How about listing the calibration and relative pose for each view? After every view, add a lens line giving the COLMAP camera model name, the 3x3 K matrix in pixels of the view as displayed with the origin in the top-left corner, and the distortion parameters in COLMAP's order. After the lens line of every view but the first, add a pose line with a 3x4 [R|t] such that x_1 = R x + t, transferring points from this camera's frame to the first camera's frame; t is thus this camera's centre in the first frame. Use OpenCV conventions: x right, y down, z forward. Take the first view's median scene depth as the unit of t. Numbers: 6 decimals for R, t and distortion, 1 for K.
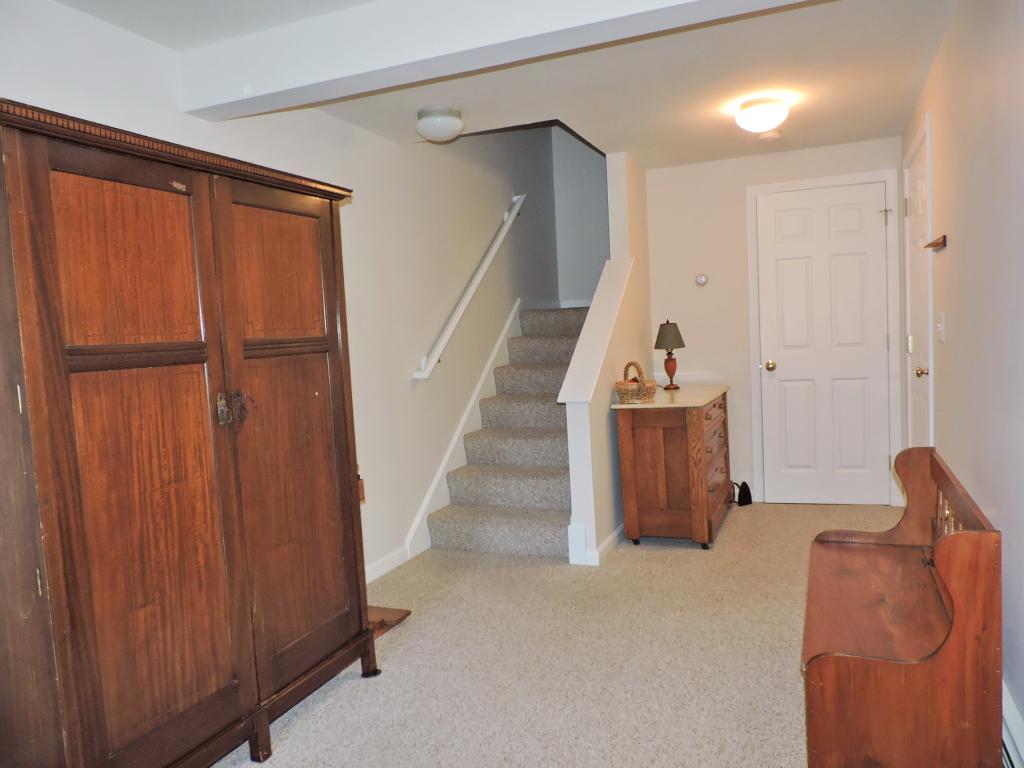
lens RADIAL K [[728.8, 0, 509.2], [0, 728.8, 391.3], [0, 0, 1]] dist [-0.025977, 0.003878]
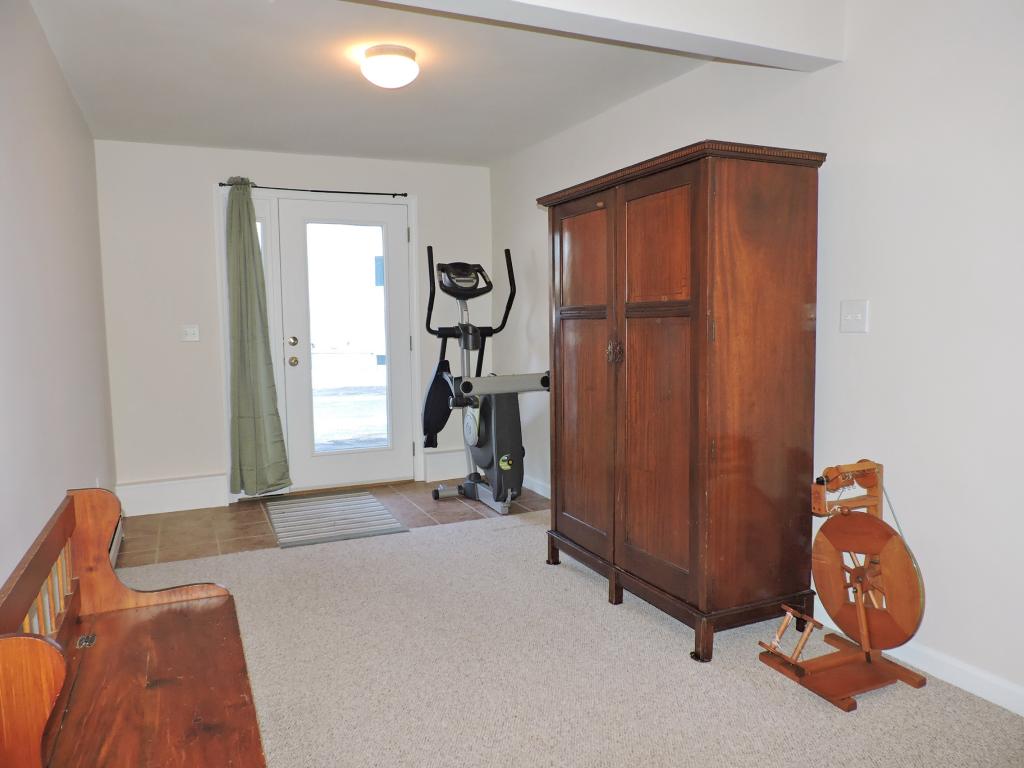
lens RADIAL K [[728.8, 0, 508.6], [0, 728.8, 375.1], [0, 0, 1]] dist [-0.025977, 0.003878]
pose [[-0.681316, 0.129251, -0.720488, 0.787860], [0.002647, 0.984716, 0.174149, -0.180084], [0.731984, 0.116743, -0.671245, 1.802168]]
